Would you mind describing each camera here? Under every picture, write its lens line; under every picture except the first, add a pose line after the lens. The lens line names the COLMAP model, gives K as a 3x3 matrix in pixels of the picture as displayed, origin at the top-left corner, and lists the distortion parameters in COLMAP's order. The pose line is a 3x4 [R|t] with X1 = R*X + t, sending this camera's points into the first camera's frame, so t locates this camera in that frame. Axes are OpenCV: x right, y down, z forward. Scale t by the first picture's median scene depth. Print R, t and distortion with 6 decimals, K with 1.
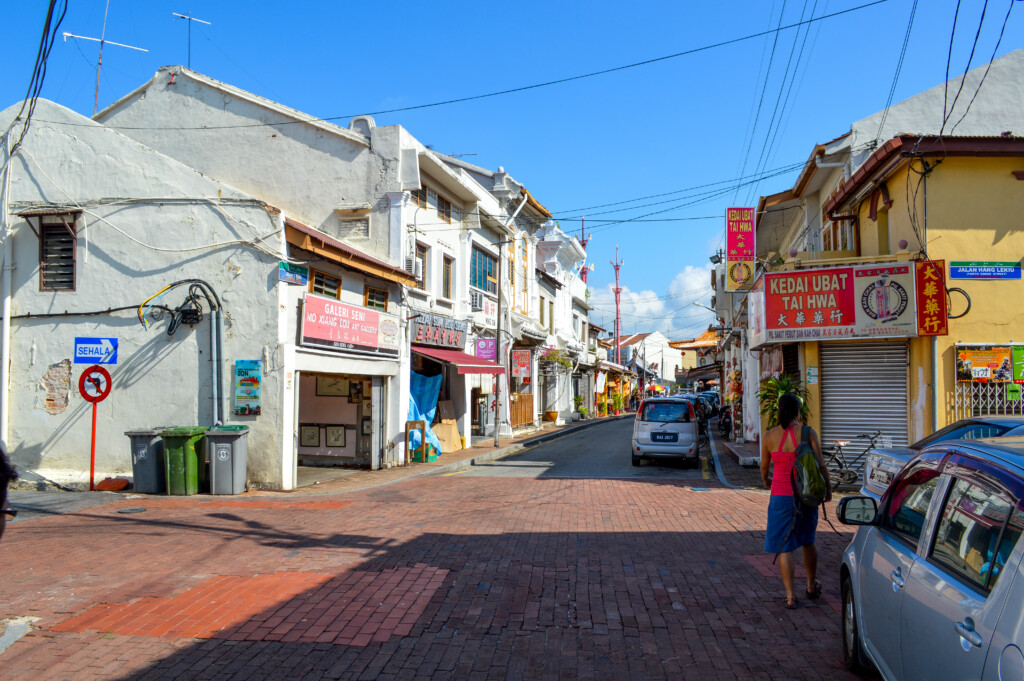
lens RADIAL K [[779.0, 0, 512.0], [0, 779.0, 340.5], [0, 0, 1]] dist [-0.056539, -0.001516]
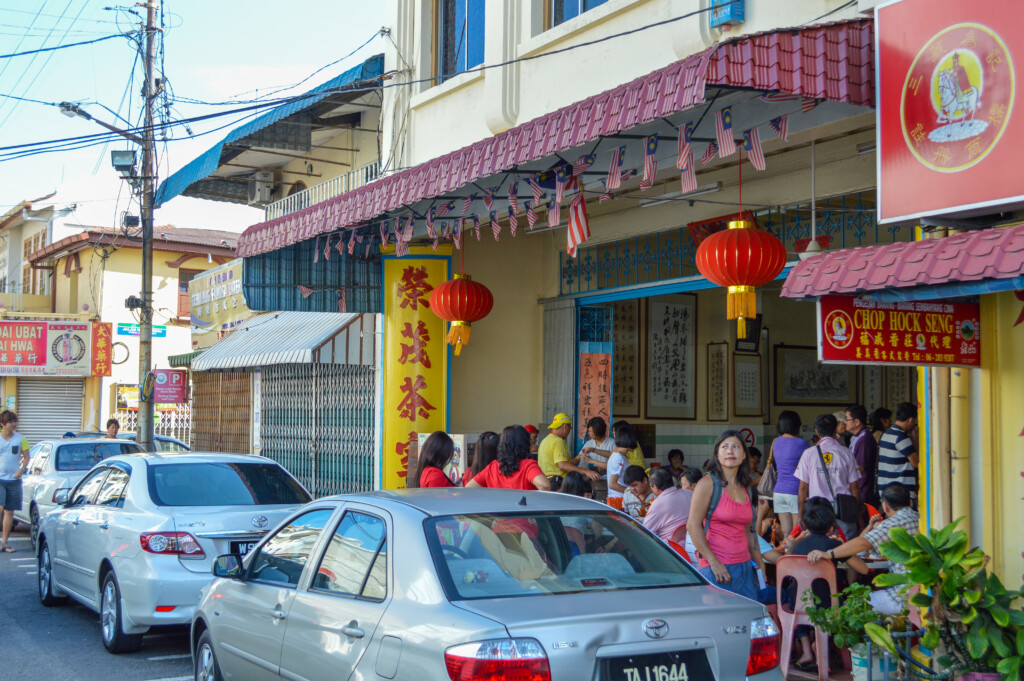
lens RADIAL K [[1323.6, 0, 512.0], [0, 1323.6, 340.5], [0, 0, 1]] dist [0.009489, 0.028833]
pose [[0.727291, 0.050360, 0.684480, -0.543743], [-0.059326, 0.998184, -0.010404, -0.087657], [-0.683761, -0.033040, 0.728958, -1.229515]]
